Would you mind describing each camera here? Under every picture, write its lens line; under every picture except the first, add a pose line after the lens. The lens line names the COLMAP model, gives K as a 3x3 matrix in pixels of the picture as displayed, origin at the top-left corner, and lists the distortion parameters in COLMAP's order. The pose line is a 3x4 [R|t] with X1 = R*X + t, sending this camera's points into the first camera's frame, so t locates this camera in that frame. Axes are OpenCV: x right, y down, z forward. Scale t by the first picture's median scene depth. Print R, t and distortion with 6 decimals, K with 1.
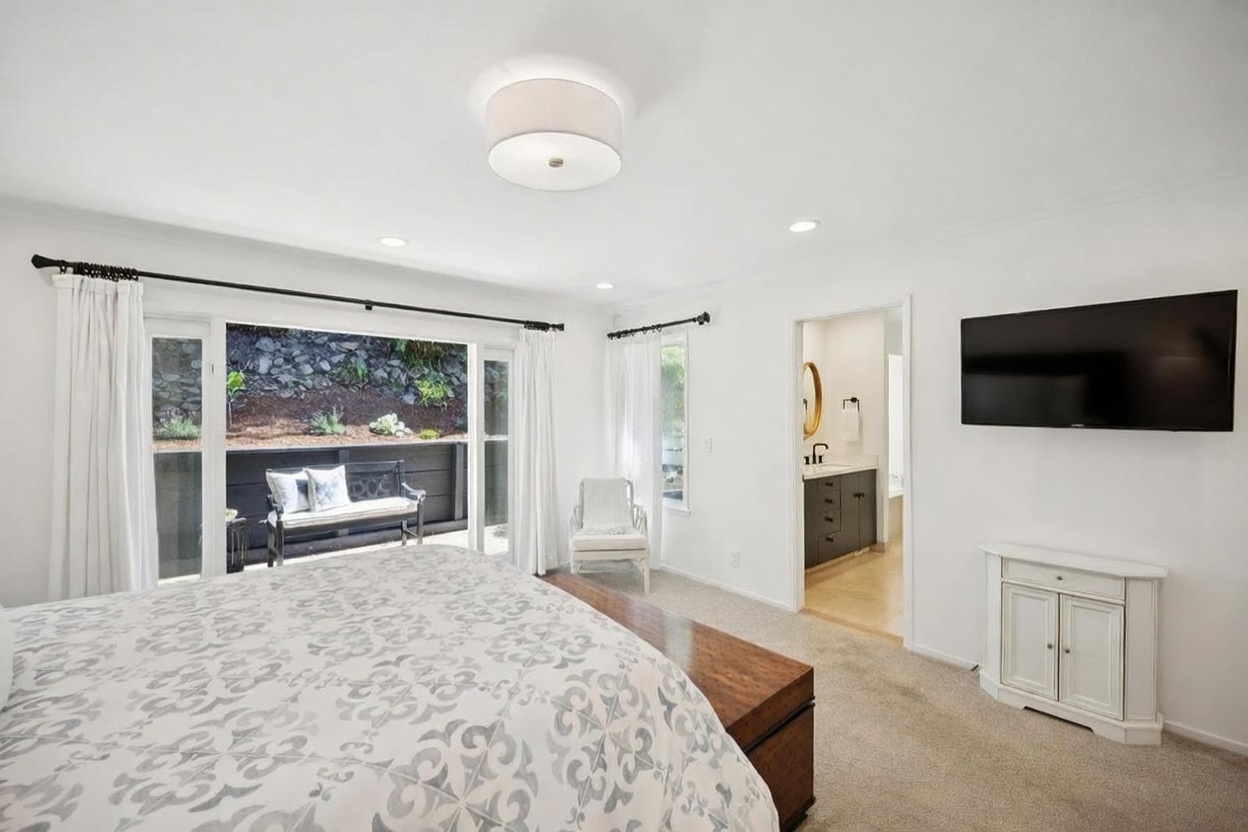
lens RADIAL K [[528.1, 0, 624.0], [0, 528.1, 416.0], [0, 0, 1]] dist [0.000111, -0.000005]
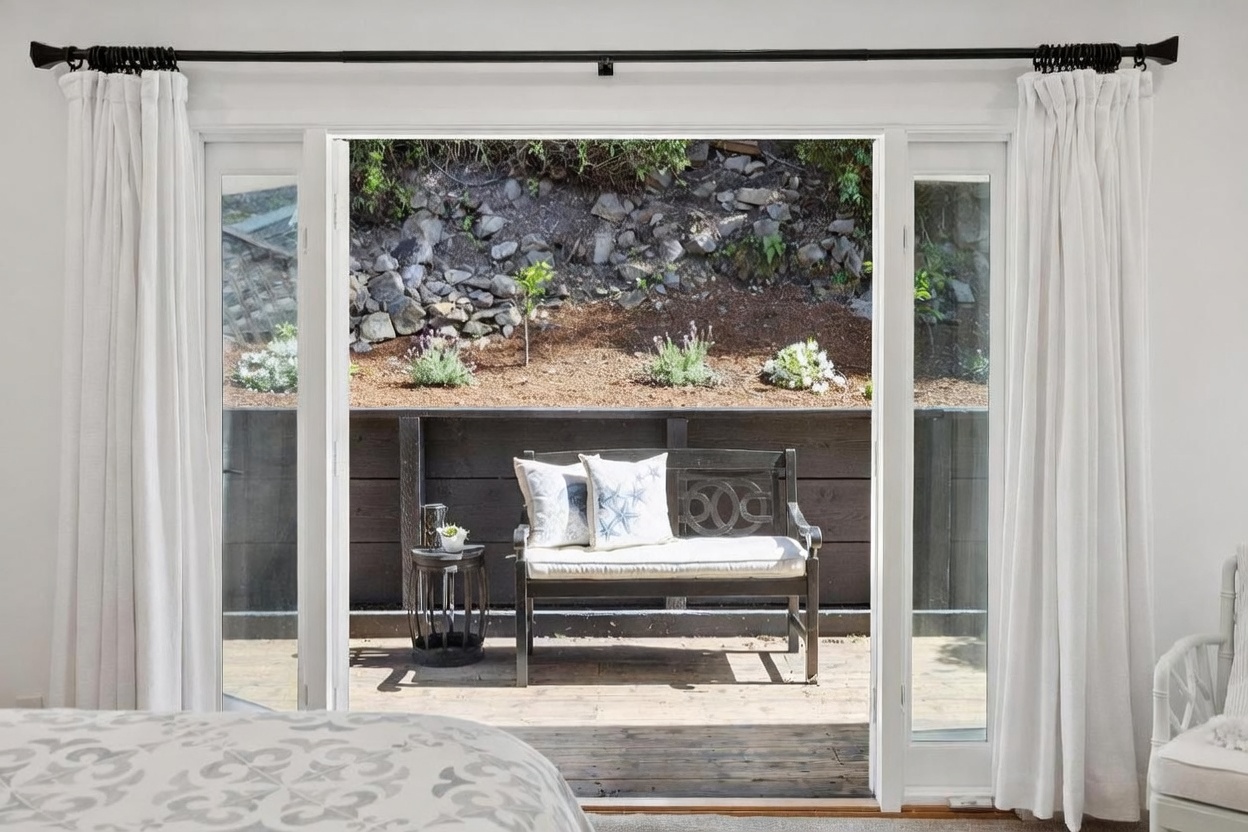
lens RADIAL K [[1136.3, 0, 624.1], [0, 1136.3, 374.1], [0, 0, 1]] dist [0.007958, 0.017288]
pose [[0.751321, 0.014173, -0.659785, 0.081510], [-0.004350, 0.999854, 0.016524, 0.011255], [0.659923, -0.009545, 0.751273, 0.264386]]
